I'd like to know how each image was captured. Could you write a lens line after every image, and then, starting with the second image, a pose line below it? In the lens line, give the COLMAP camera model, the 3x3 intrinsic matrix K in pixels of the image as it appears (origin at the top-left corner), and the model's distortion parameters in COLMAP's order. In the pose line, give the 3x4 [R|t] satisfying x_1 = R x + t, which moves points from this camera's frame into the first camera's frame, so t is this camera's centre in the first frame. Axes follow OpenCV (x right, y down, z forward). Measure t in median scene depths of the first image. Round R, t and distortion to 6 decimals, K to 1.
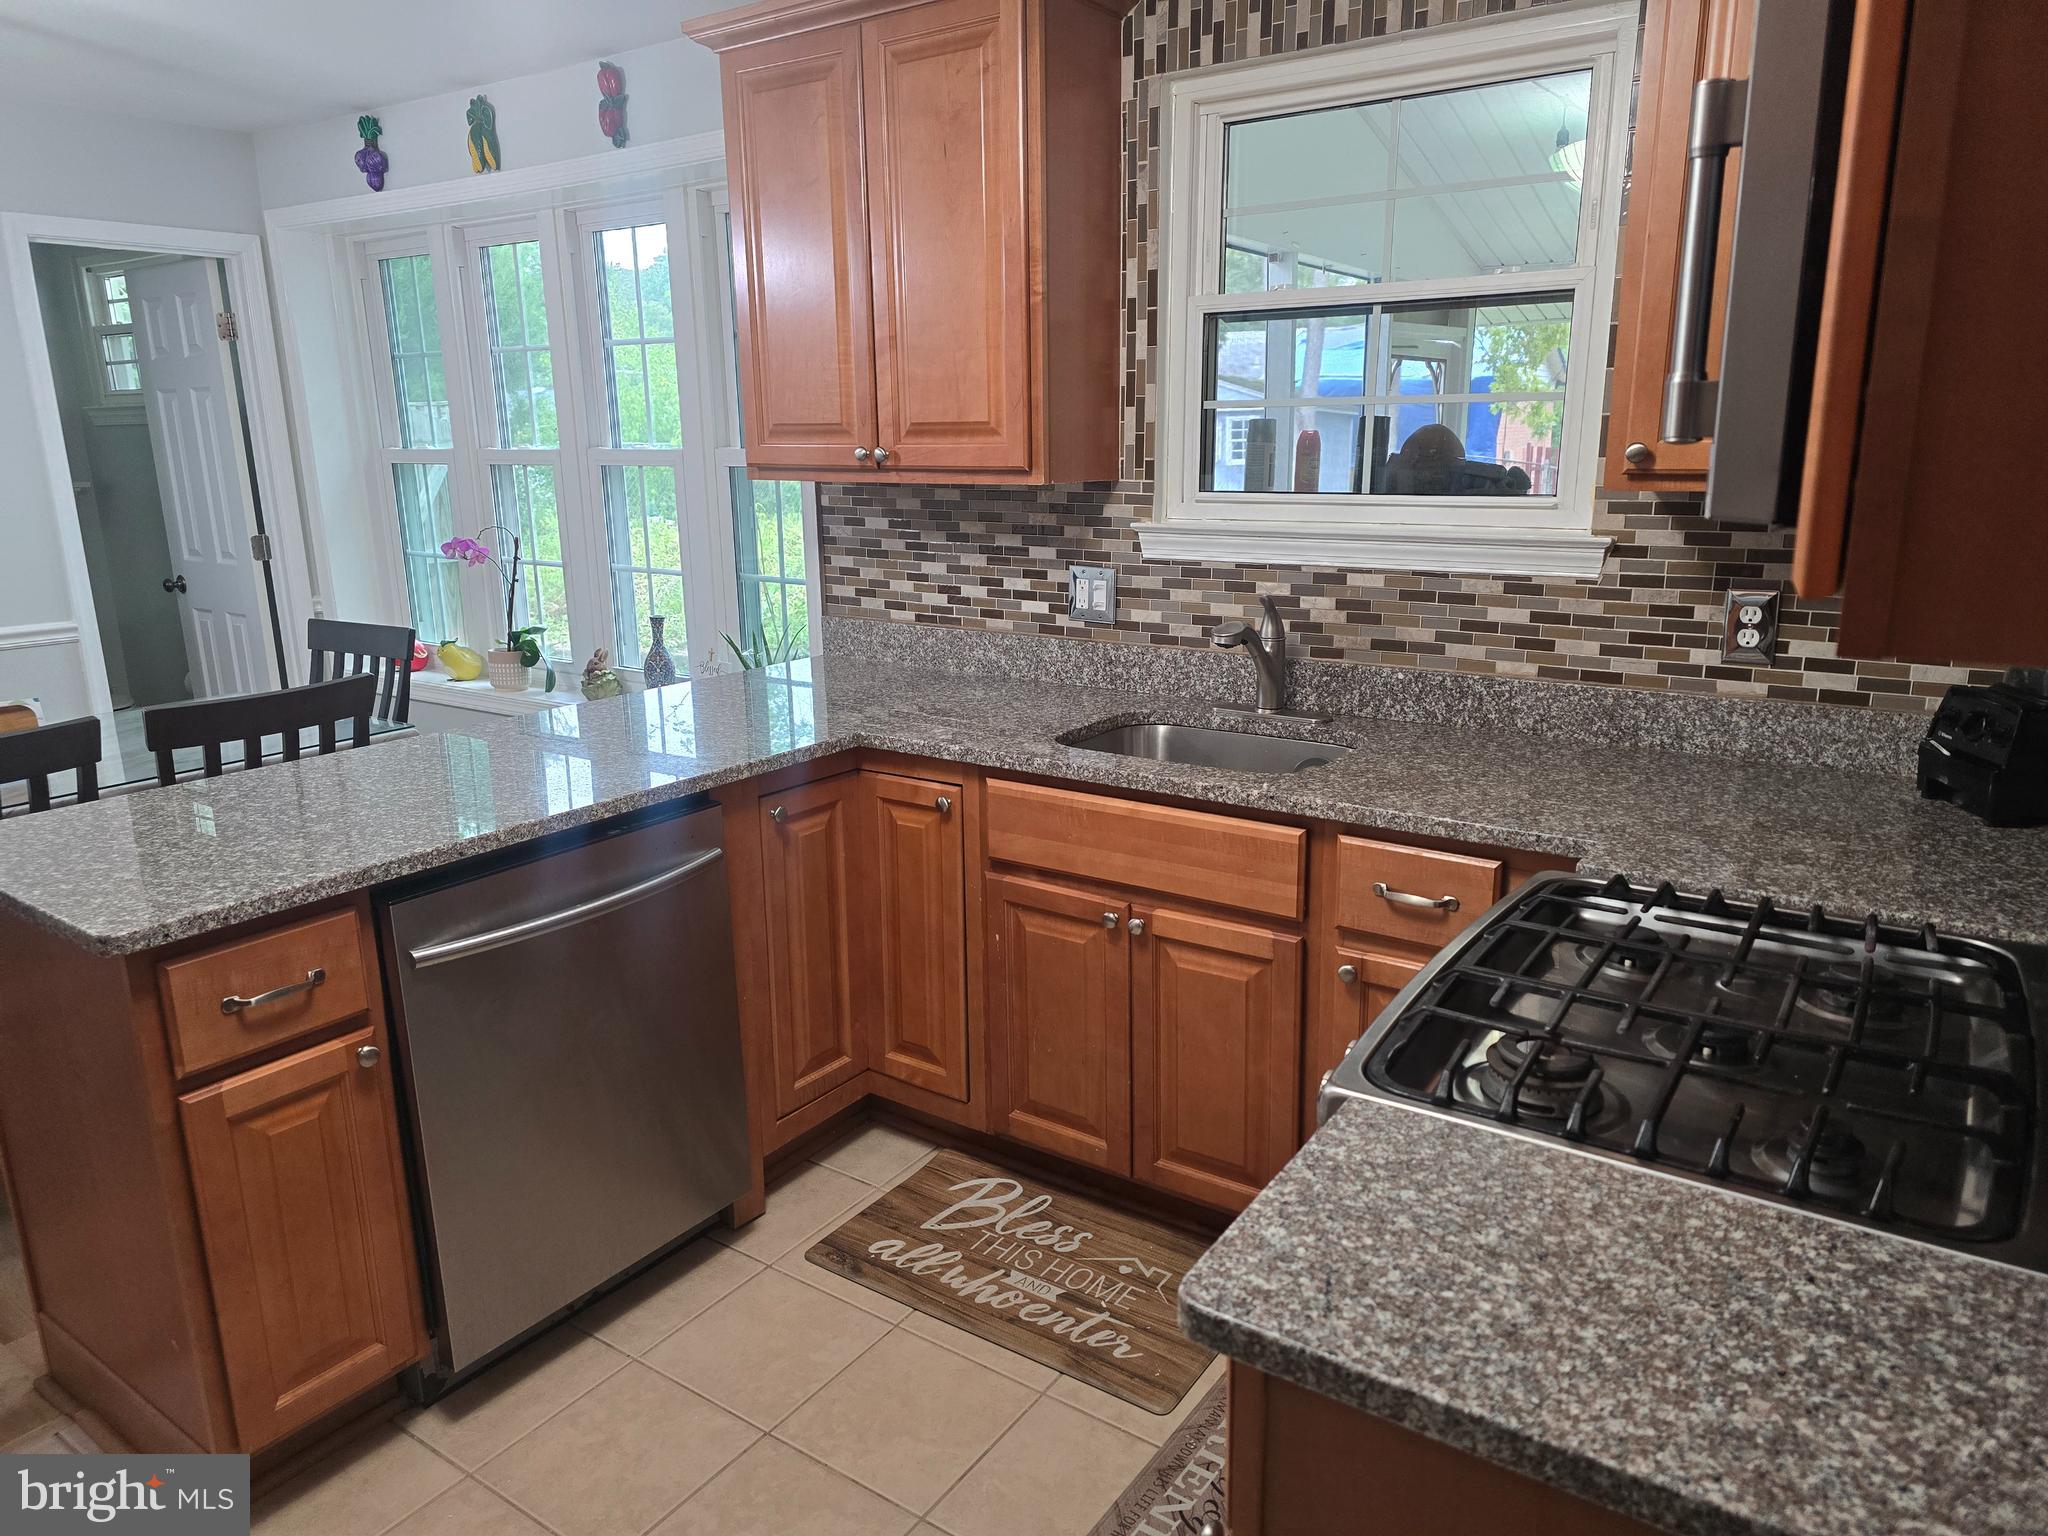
lens RADIAL K [[1385.6, 0, 1031.4], [0, 1385.6, 777.9], [0, 0, 1]] dist [0.054584, -0.056576]
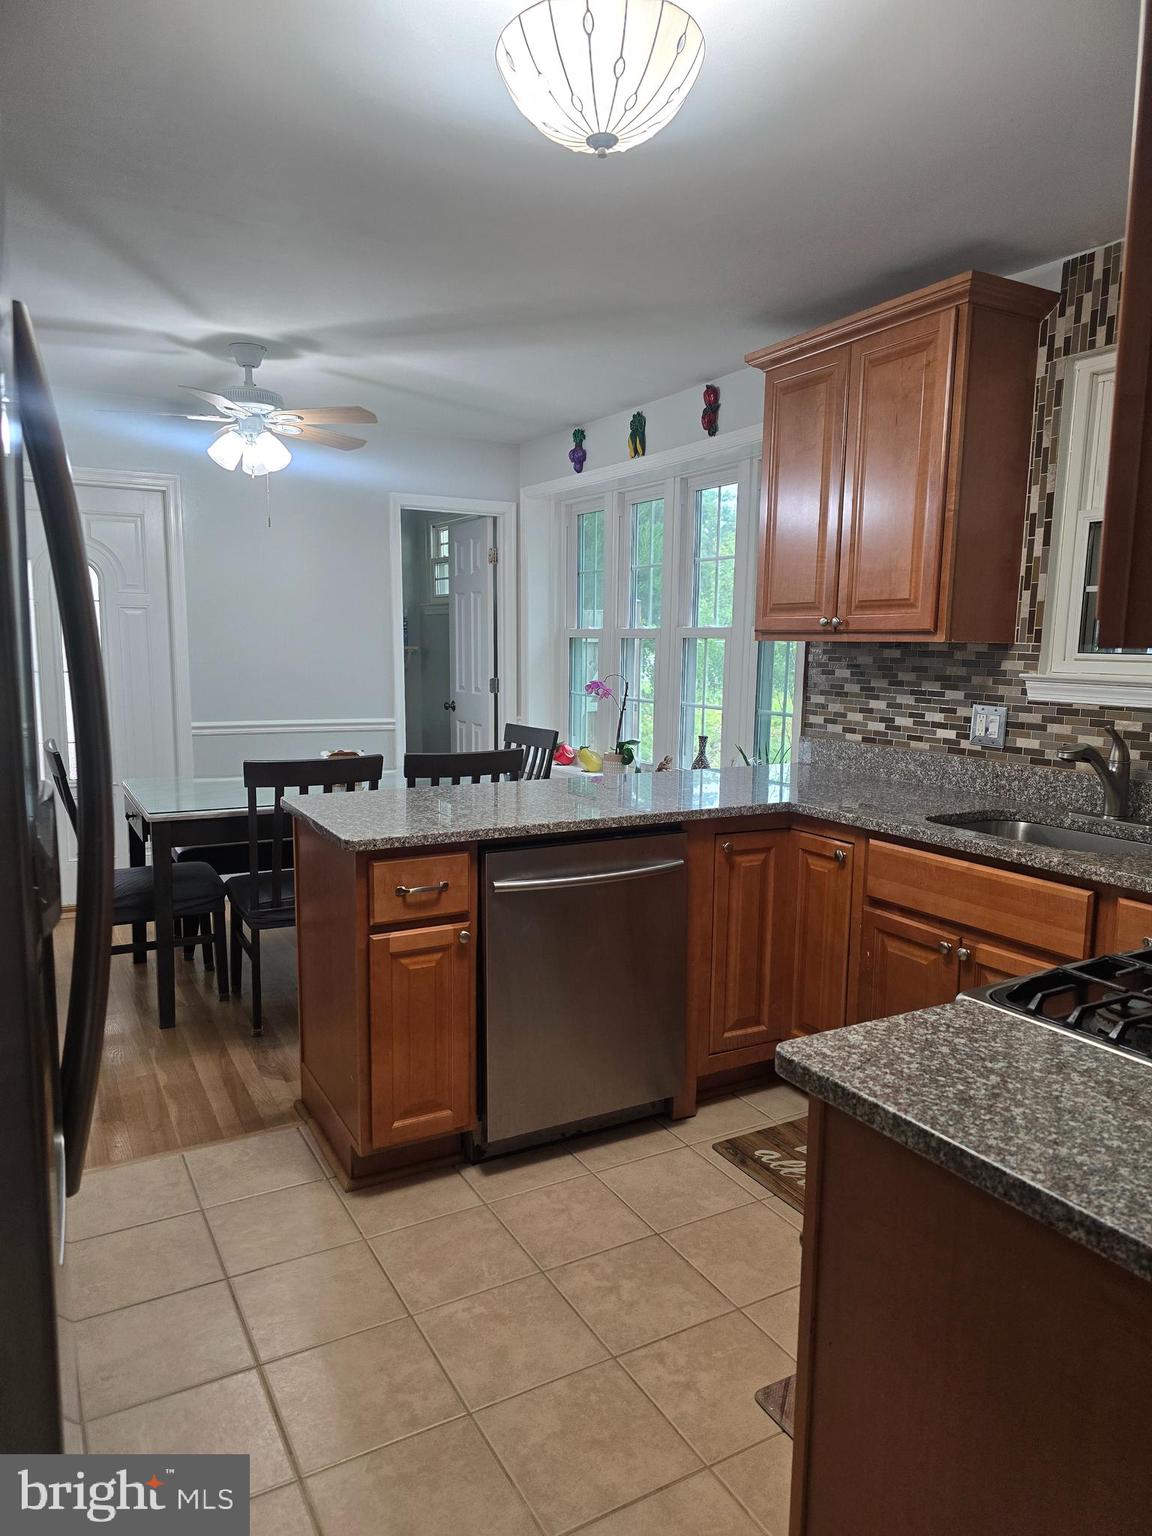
lens RADIAL K [[1039.2, 0, 552.5], [0, 1039.2, 800.8], [0, 0, 1]] dist [0.054584, -0.056576]
pose [[0.888312, 0.095004, -0.449306, 0.148476], [-0.136681, 0.988725, -0.061166, 0.068452], [0.438429, 0.115746, 0.891282, -0.106706]]
